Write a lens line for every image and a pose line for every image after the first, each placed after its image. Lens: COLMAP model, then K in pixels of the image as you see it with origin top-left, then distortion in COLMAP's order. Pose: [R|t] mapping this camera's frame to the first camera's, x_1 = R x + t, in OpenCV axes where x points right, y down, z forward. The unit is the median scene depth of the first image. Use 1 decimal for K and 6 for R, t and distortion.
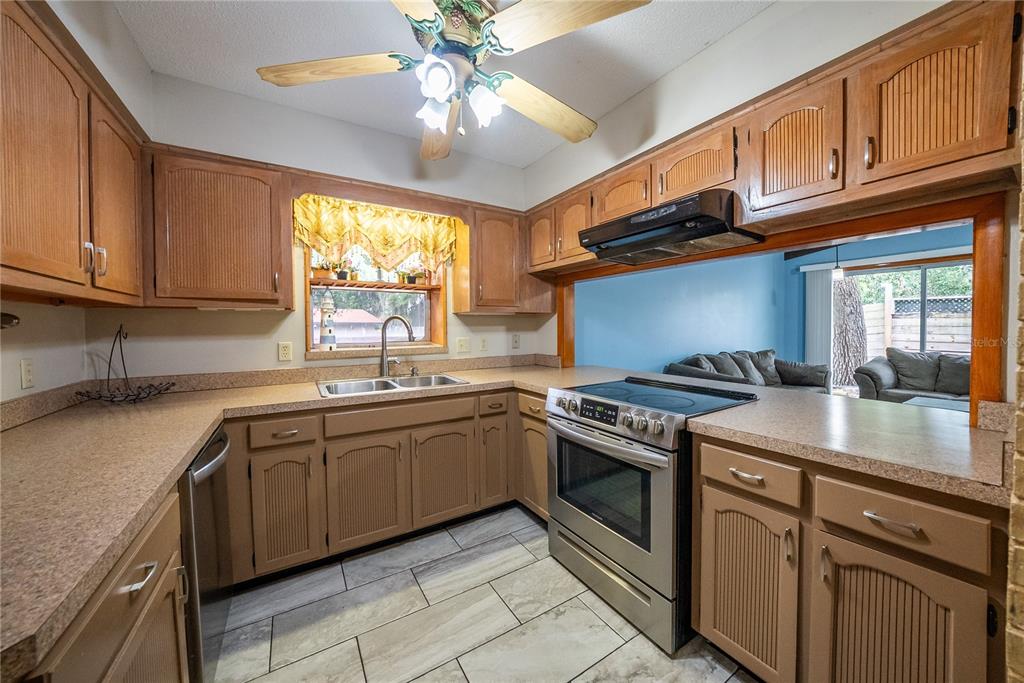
lens RADIAL K [[359.0, 0, 519.4], [0, 359.0, 335.0], [0, 0, 1]] dist [-0.027146, 0.003369]
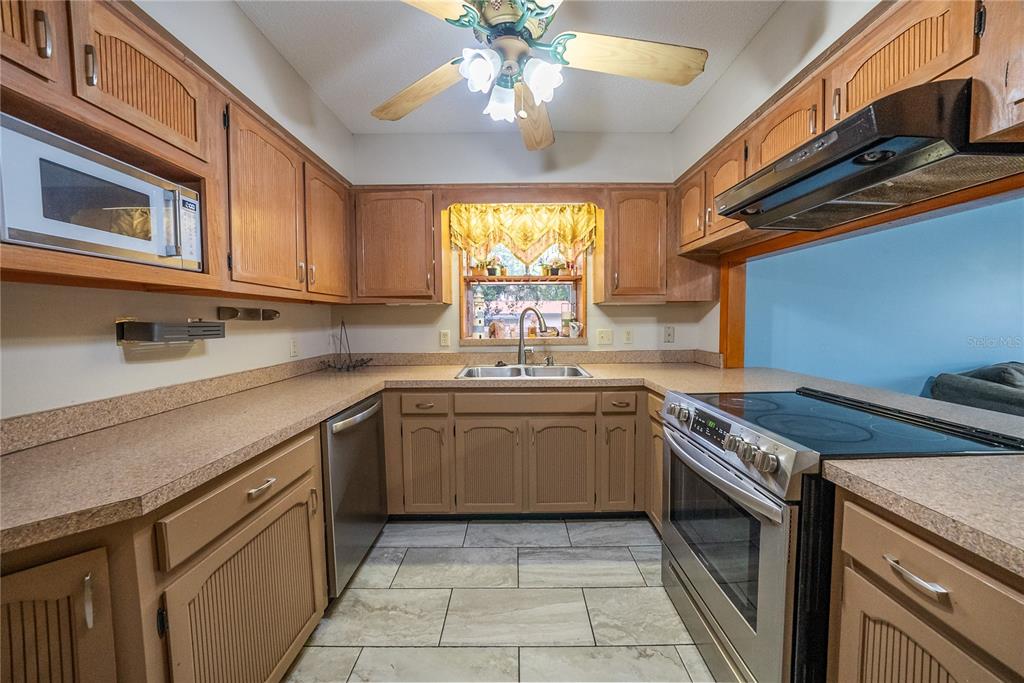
lens RADIAL K [[359.0, 0, 518.1], [0, 359.0, 335.5], [0, 0, 1]] dist [-0.027146, 0.003369]
pose [[0.846288, 0.025779, -0.532101, 0.238937], [-0.010615, 0.999446, 0.031538, -0.005068], [0.532620, -0.021042, 0.846093, 0.114988]]
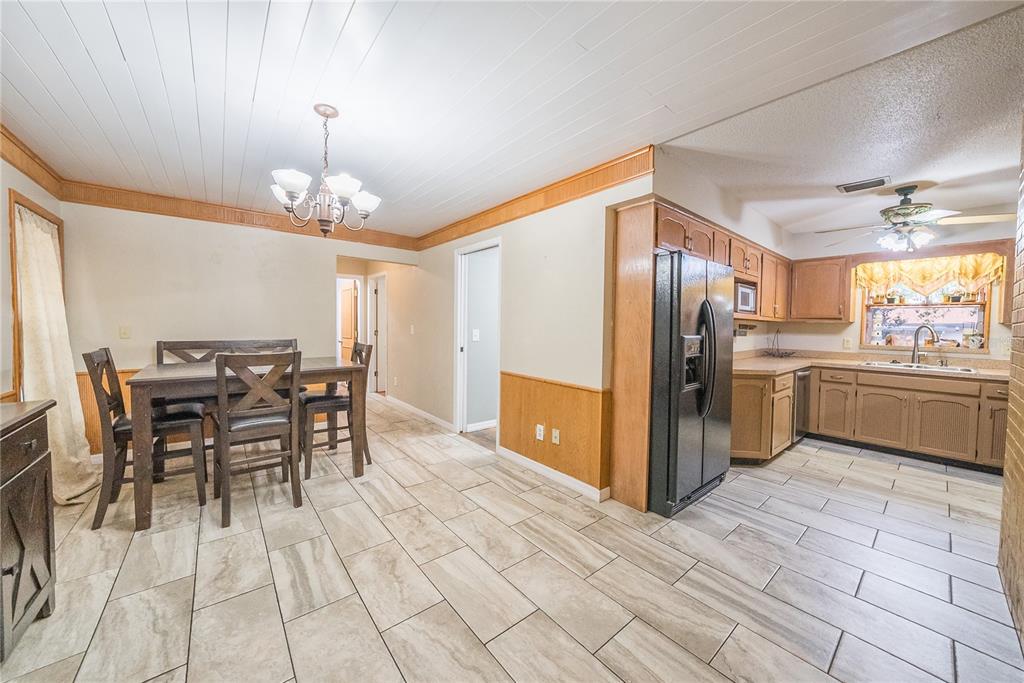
lens RADIAL K [[359.0, 0, 515.7], [0, 359.0, 335.0], [0, 0, 1]] dist [-0.027146, 0.003369]
pose [[0.114565, 0.039855, -0.992616, 1.236471], [-0.036382, 0.998693, 0.035900, -0.002239], [0.992749, 0.032000, 0.115865, -1.226987]]
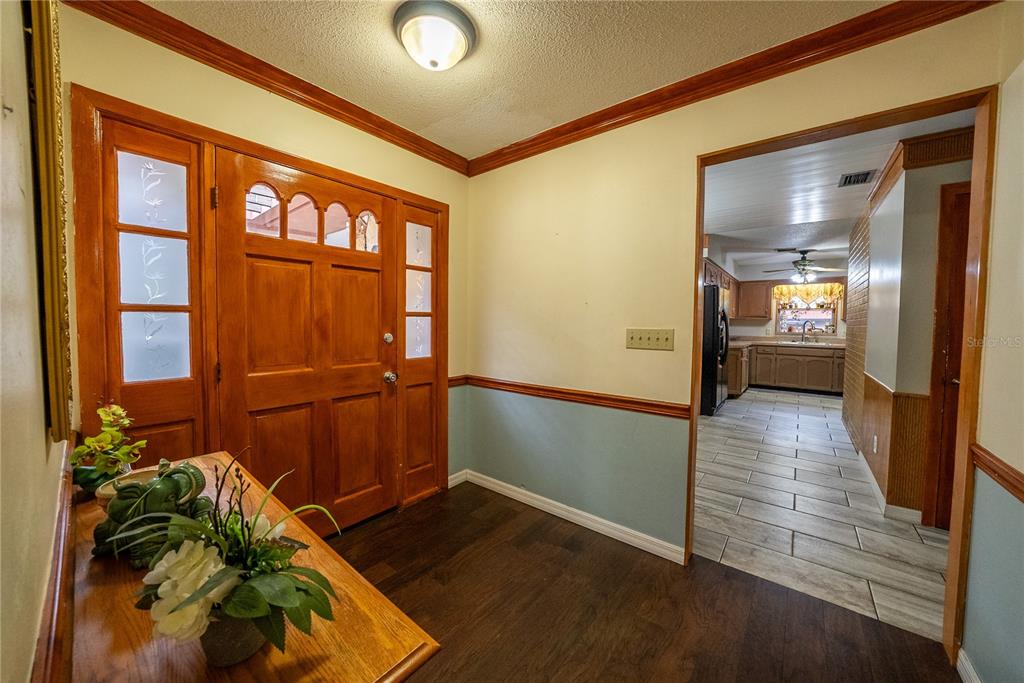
lens RADIAL K [[359.0, 0, 516.7], [0, 359.0, 336.8], [0, 0, 1]] dist [-0.027146, 0.003369]
pose [[0.320707, 0.049556, -0.945881, 2.024650], [-0.032752, 0.998613, 0.041214, 0.044834], [0.946612, 0.017762, 0.321885, -2.700066]]
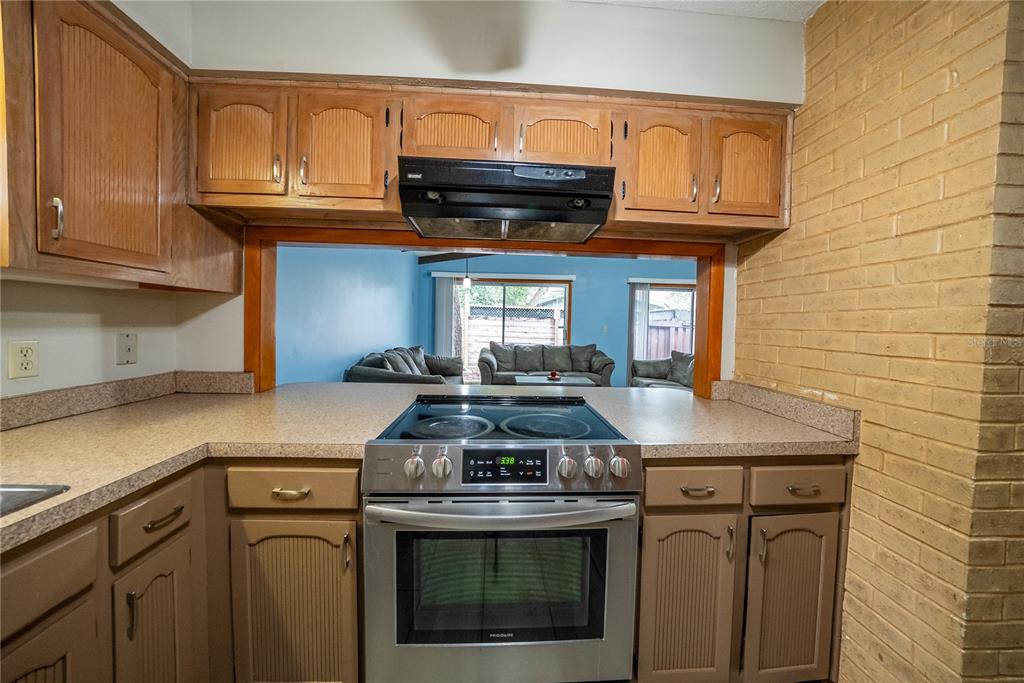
lens RADIAL K [[359.0, 0, 519.1], [0, 359.0, 336.4], [0, 0, 1]] dist [-0.027146, 0.003369]
pose [[0.491004, -0.009358, 0.871107, -0.254036], [-0.007022, 0.999867, 0.014700, -0.012271], [-0.871129, -0.013335, 0.490873, 0.596213]]
